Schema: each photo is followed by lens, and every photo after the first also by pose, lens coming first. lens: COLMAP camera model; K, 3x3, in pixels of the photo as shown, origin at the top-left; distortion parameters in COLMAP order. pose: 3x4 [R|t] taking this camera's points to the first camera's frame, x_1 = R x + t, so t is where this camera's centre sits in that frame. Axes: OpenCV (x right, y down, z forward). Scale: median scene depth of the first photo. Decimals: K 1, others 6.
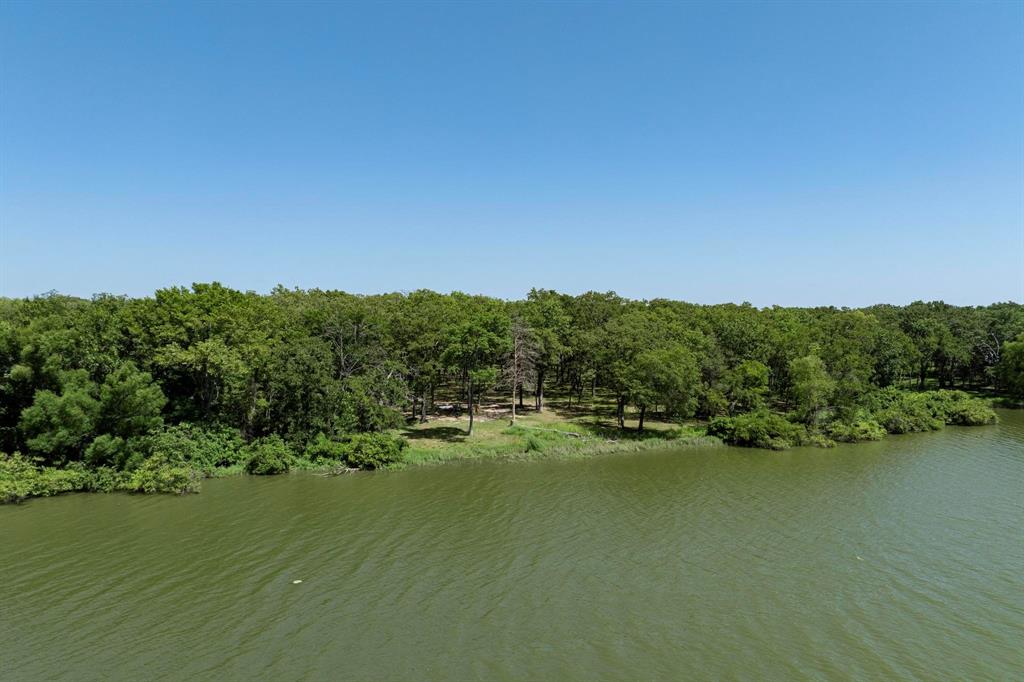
lens RADIAL K [[717.0, 0, 514.3], [0, 717.0, 349.1], [0, 0, 1]] dist [-0.037412, -0.002269]
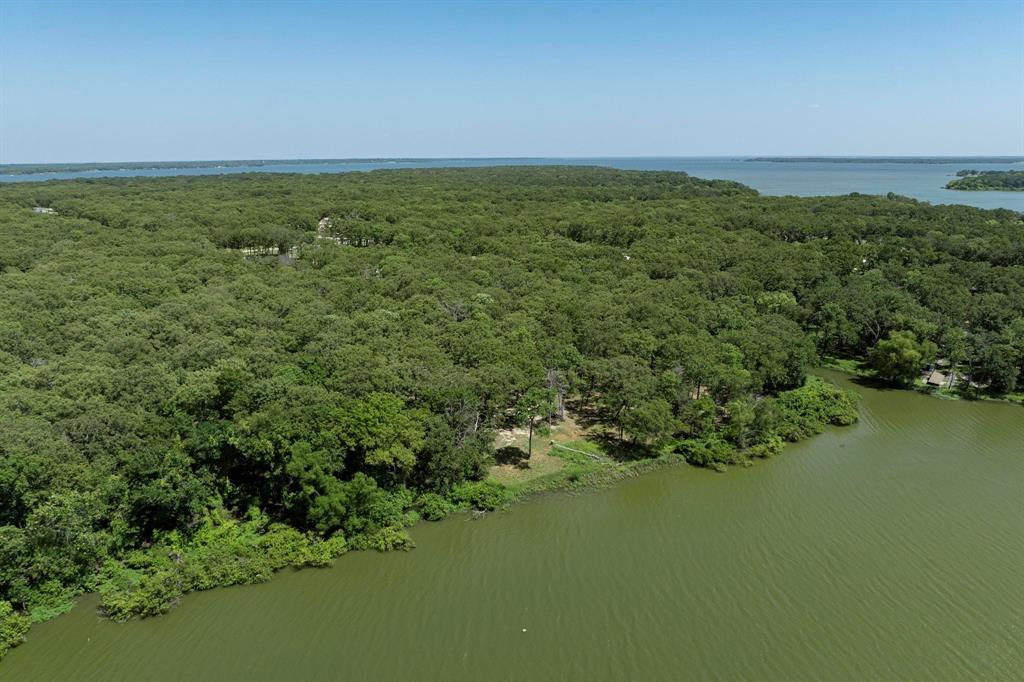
lens RADIAL K [[717.0, 0, 510.0], [0, 717.0, 332.9], [0, 0, 1]] dist [-0.037412, -0.002269]
pose [[0.997120, -0.031167, 0.069133, -0.207844], [0.014608, 0.973507, 0.228190, -0.517111], [-0.074413, -0.226523, 0.971159, -0.477082]]
